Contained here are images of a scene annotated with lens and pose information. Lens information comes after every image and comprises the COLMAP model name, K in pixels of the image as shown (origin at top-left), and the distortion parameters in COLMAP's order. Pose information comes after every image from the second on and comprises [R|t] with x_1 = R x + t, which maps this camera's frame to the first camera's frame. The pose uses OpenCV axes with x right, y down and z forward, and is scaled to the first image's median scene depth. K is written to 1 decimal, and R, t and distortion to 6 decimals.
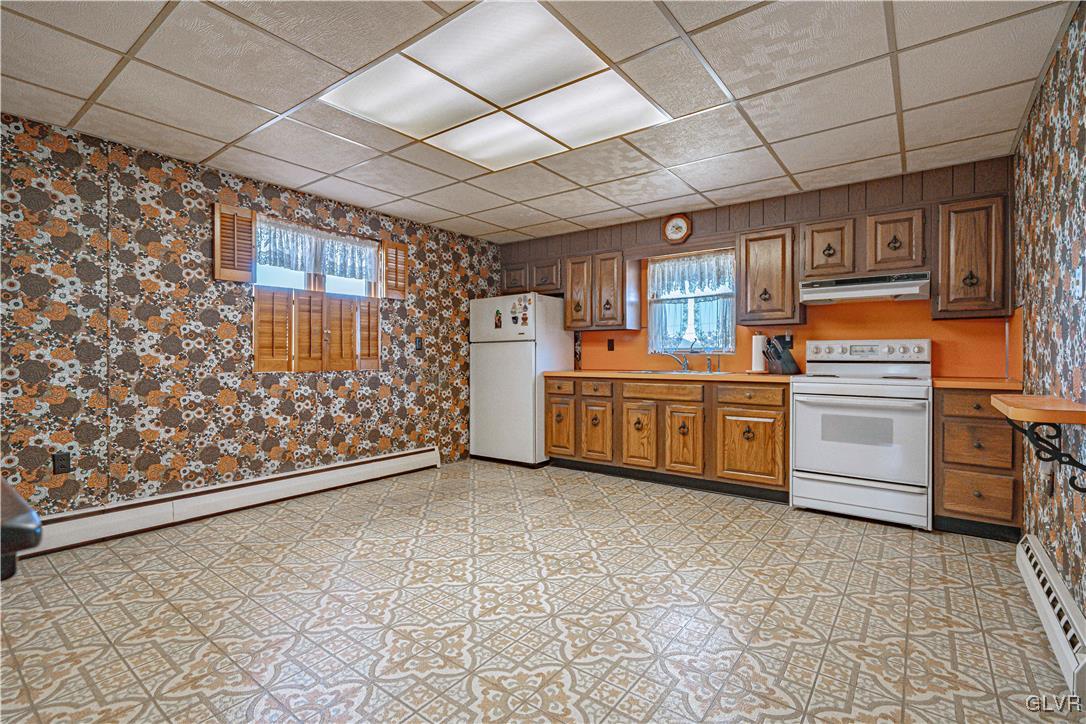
lens RADIAL K [[498.2, 0, 549.0], [0, 498.2, 360.6], [0, 0, 1]] dist [-0.004003, 0.001050]
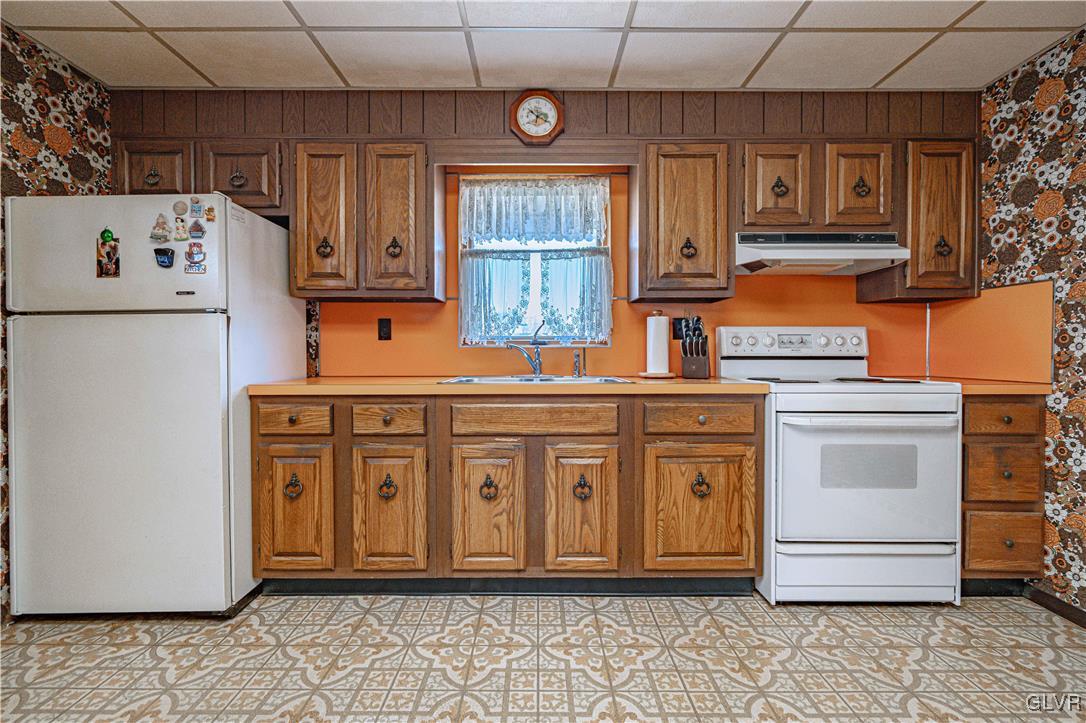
lens RADIAL K [[498.2, 0, 539.9], [0, 498.2, 359.9], [0, 0, 1]] dist [-0.004003, 0.001050]
pose [[0.810431, -0.009188, 0.585762, -0.064341], [0.006197, 0.999956, 0.007111, -0.001622], [-0.585801, -0.002133, 0.810452, 0.555170]]
